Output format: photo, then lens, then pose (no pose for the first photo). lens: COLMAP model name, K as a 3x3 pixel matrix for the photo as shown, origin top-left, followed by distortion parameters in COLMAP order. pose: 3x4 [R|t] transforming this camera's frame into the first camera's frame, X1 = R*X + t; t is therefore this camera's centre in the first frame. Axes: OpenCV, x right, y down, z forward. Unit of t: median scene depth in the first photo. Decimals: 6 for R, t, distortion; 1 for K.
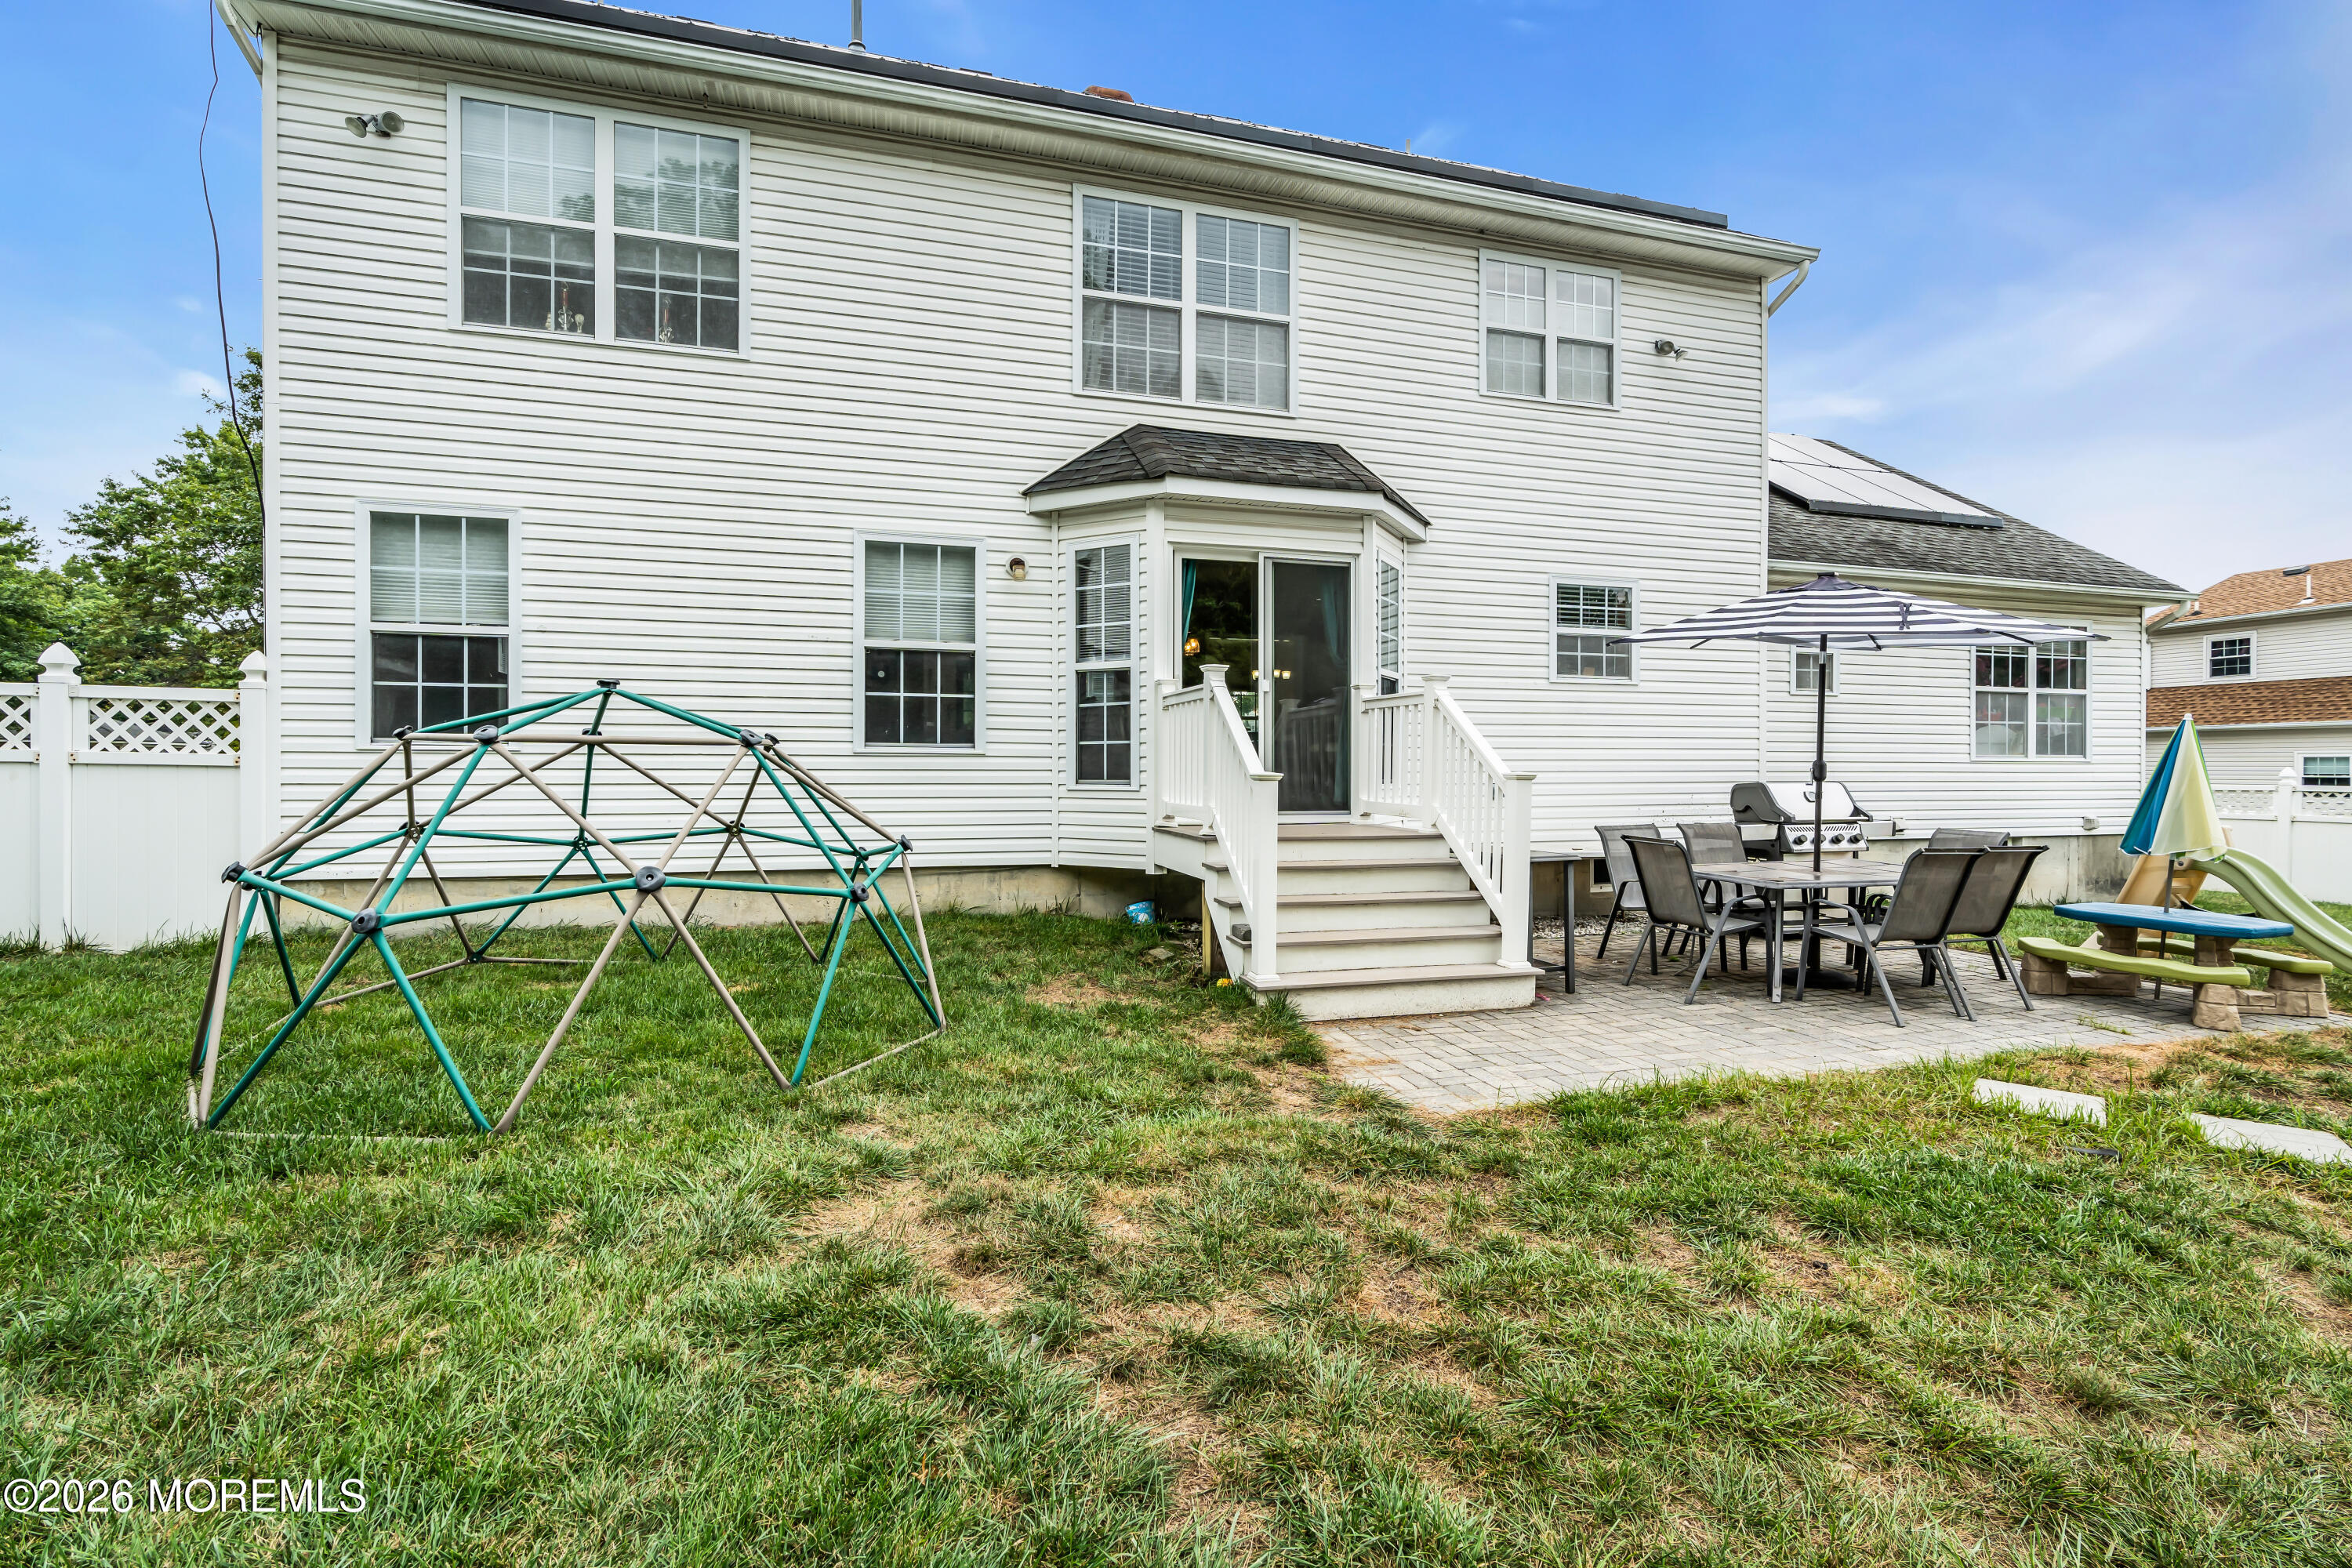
lens RADIAL K [[1050.5, 0, 1172.0], [0, 1050.5, 780.0], [0, 0, 1]] dist [-0.011672, 0.004987]
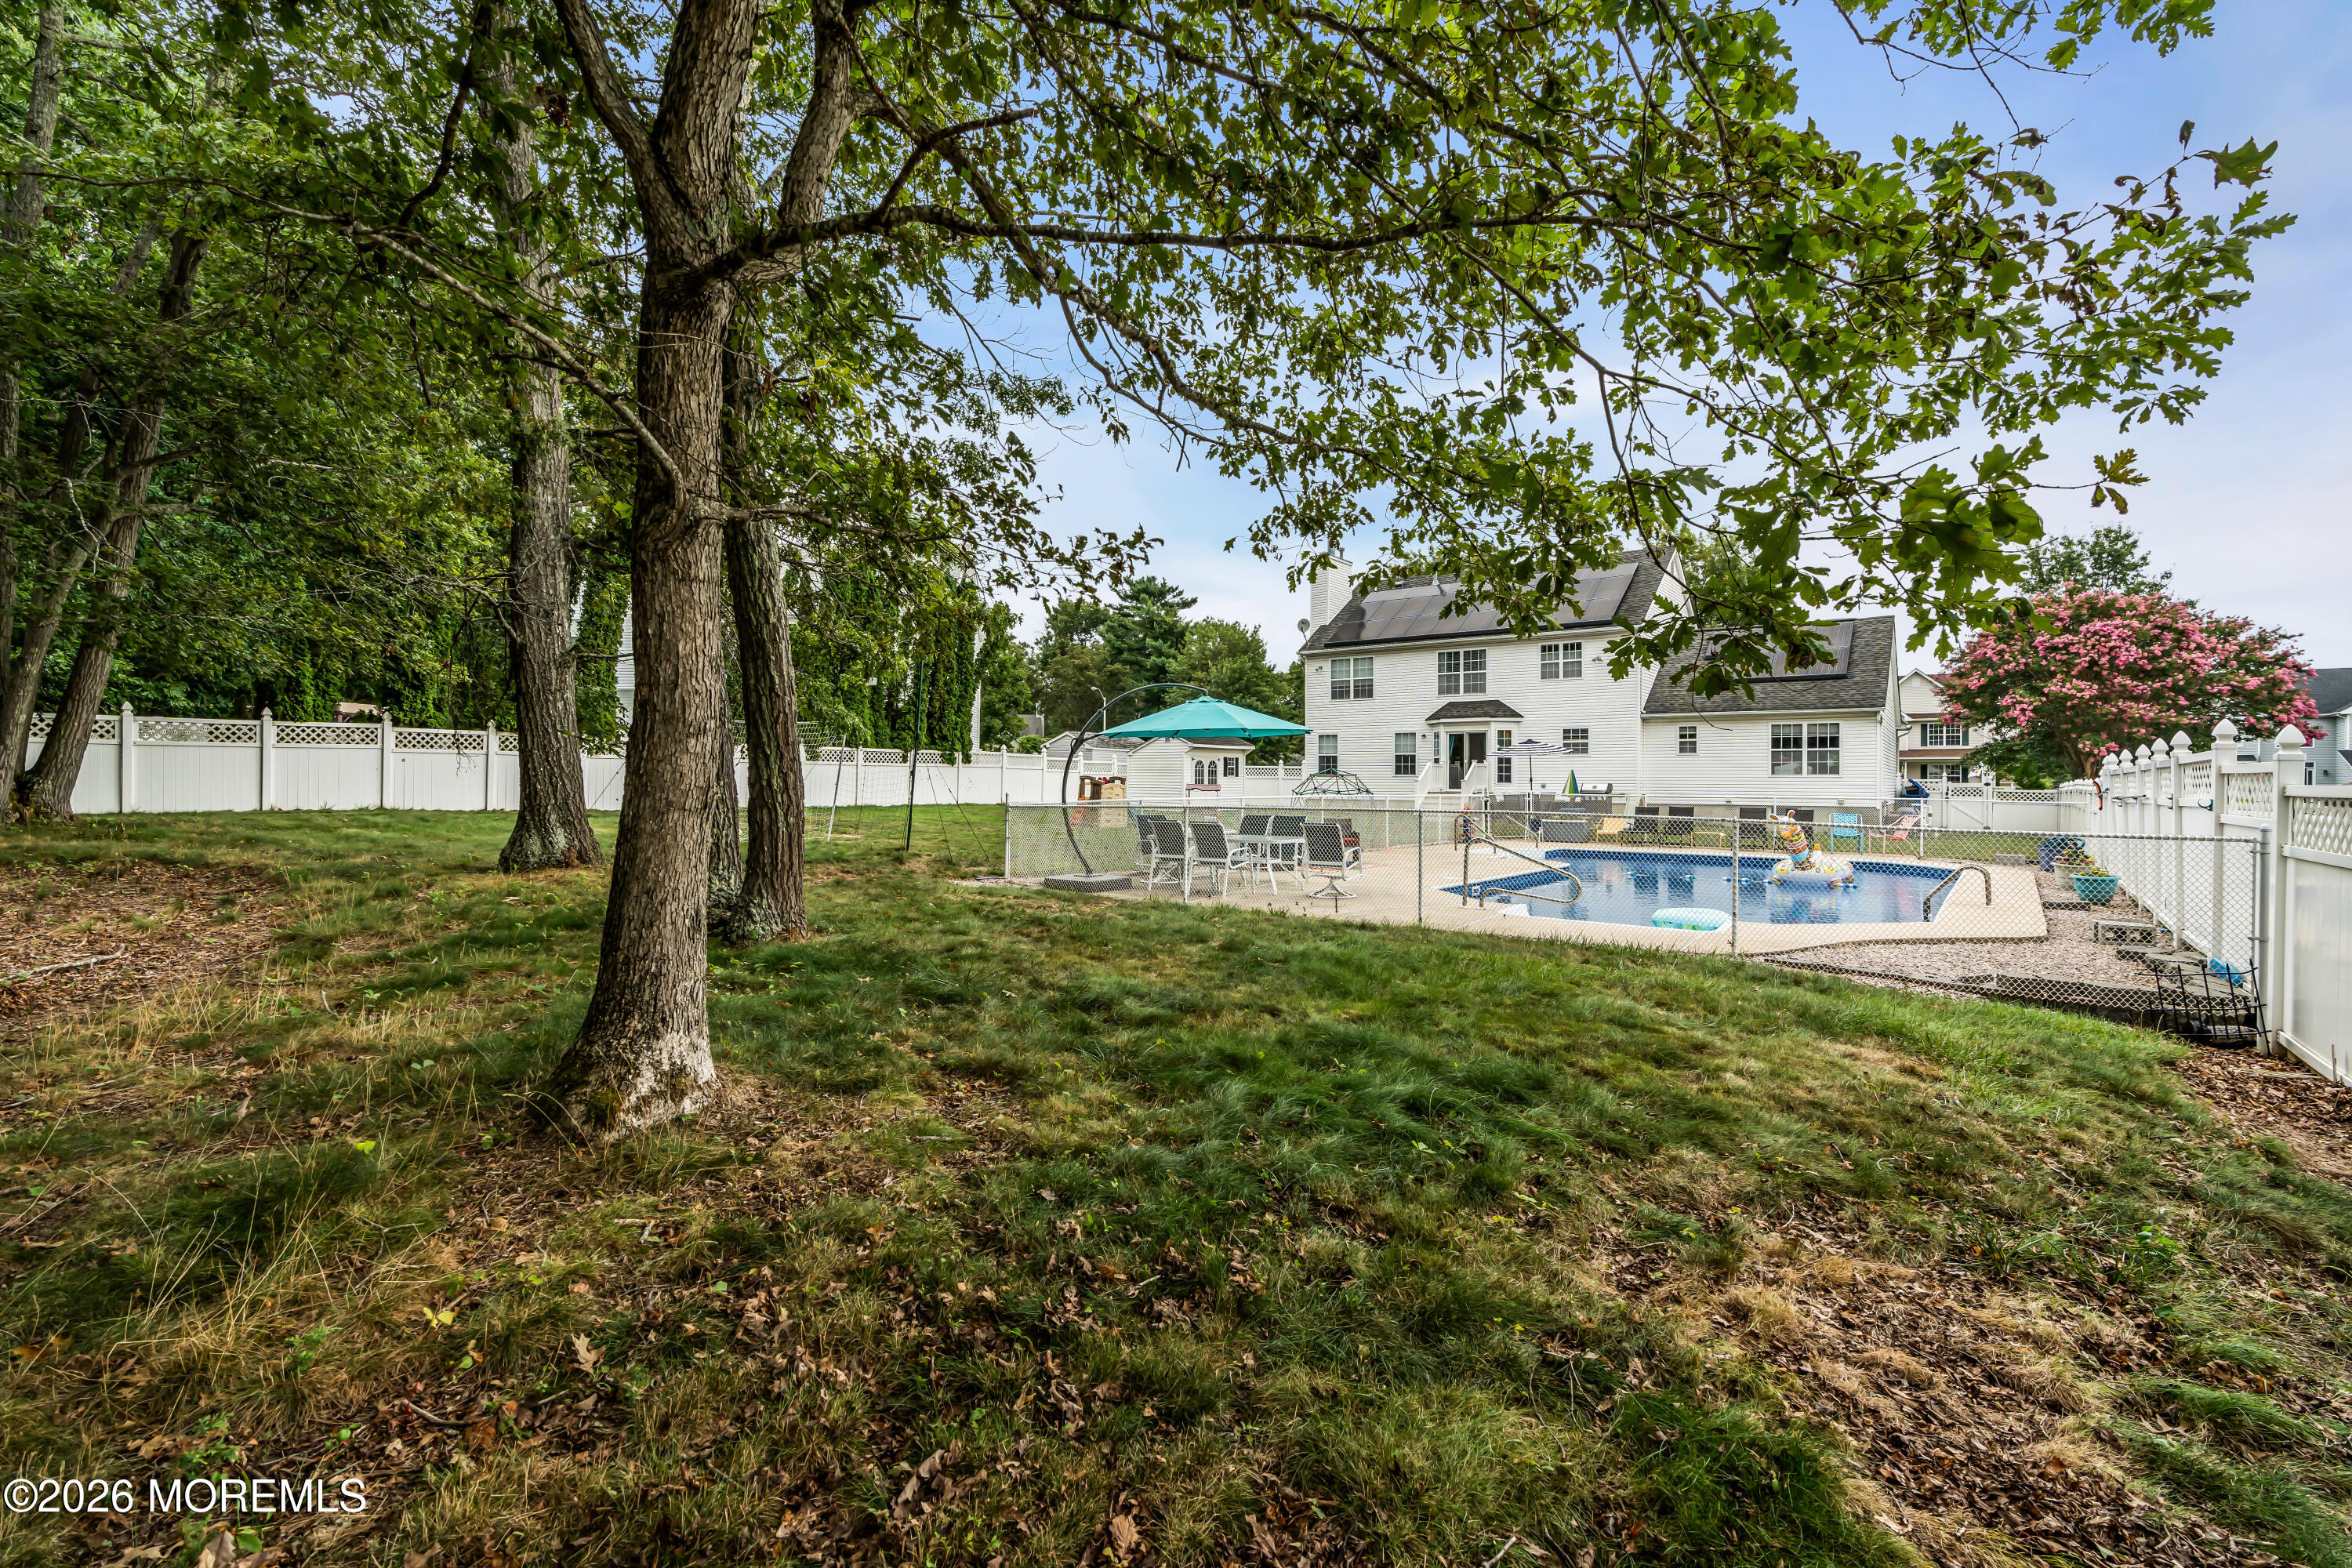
lens RADIAL K [[1050.5, 0, 1172.0], [0, 1050.5, 780.0], [0, 0, 1]] dist [-0.011672, 0.004987]
pose [[0.600296, -0.001156, -0.799777, 2.908505], [-0.010950, 0.999893, -0.009664, 0.047414], [0.799703, 0.014559, 0.600220, -2.682742]]
